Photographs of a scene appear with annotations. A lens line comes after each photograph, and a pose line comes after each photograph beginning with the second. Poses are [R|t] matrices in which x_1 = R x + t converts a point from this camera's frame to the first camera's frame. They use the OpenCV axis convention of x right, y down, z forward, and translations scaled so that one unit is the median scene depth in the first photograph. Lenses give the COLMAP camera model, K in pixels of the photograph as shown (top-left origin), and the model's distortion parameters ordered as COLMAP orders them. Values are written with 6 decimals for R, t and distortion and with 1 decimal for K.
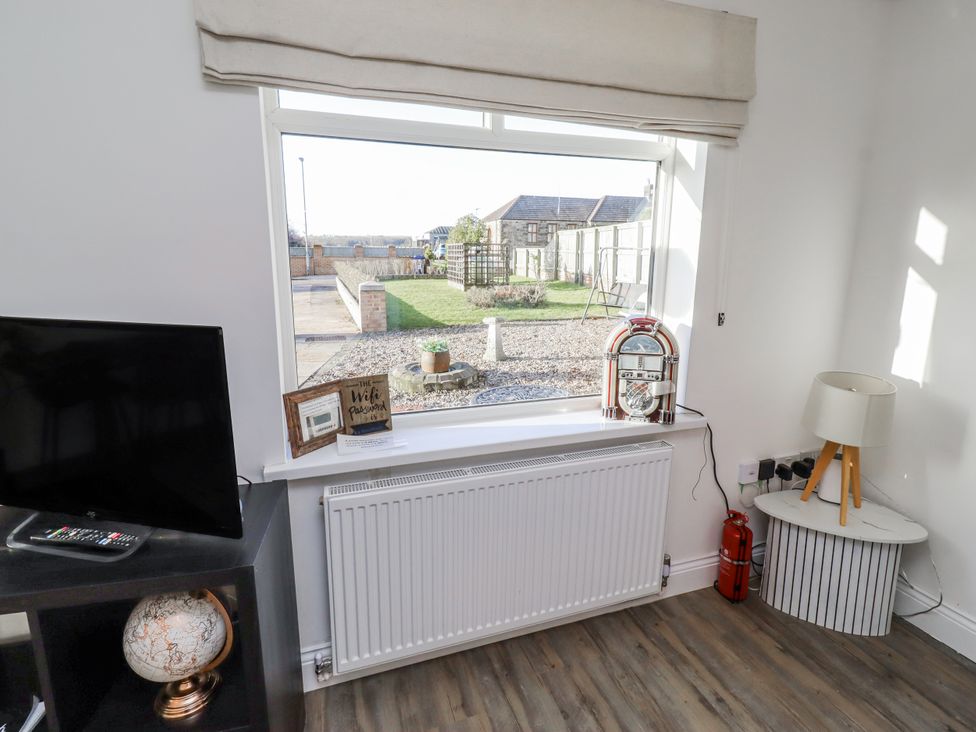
lens RADIAL K [[506.1, 0, 496.0], [0, 506.1, 349.7], [0, 0, 1]] dist [0.001226, -0.001265]
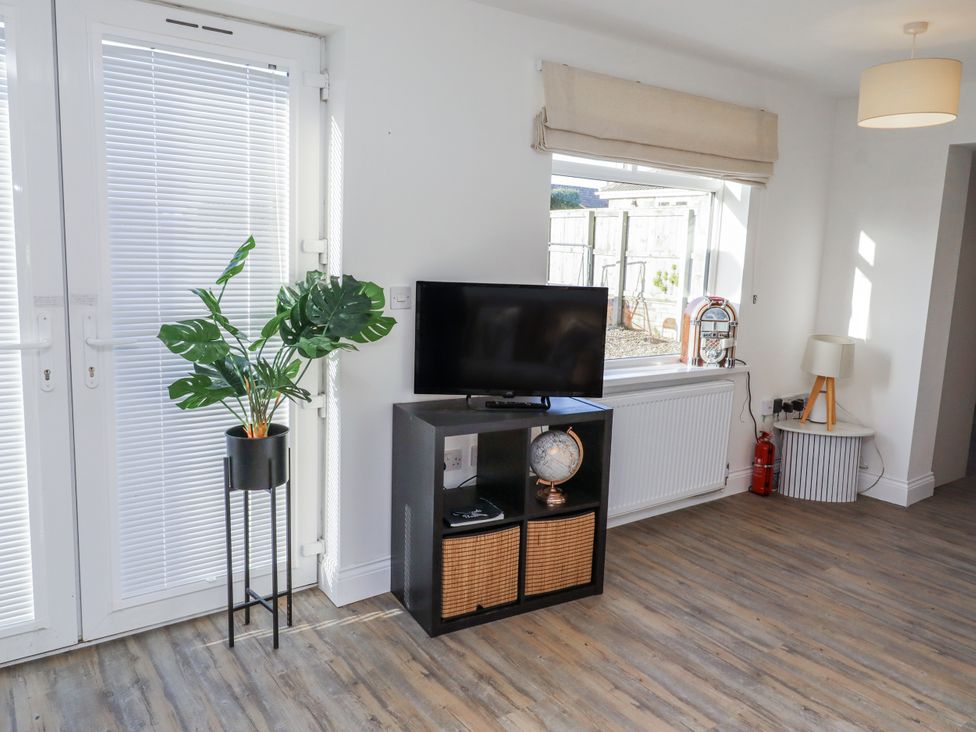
lens RADIAL K [[711.8, 0, 510.3], [0, 711.8, 349.4], [0, 0, 1]] dist [0.001158, 0.001884]
pose [[0.957927, -0.013875, 0.286677, -0.863452], [0.026763, 0.998797, -0.041088, 0.156360], [-0.285762, 0.047032, 0.957146, -0.814844]]
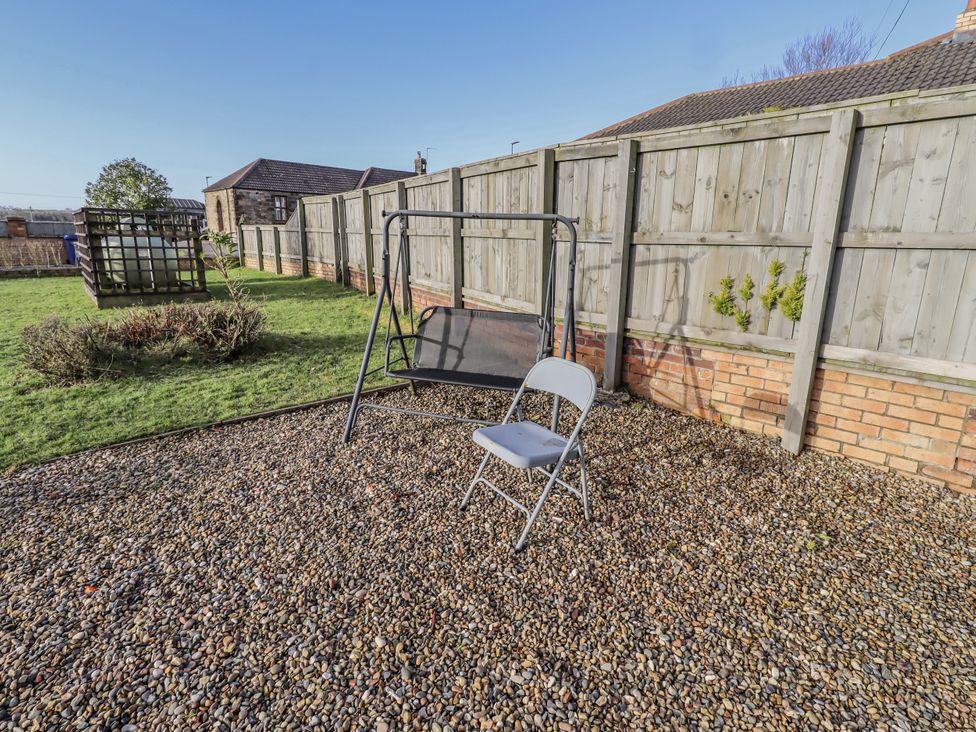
lens RADIAL K [[506.1, 0, 496.0], [0, 506.1, 349.7], [0, 0, 1]] dist [0.001226, -0.001265]
pose [[0.904991, -0.076799, 0.418442, 0.703401], [0.063966, 0.996953, 0.044634, -0.684900], [-0.420595, -0.013627, 0.907146, 3.736632]]
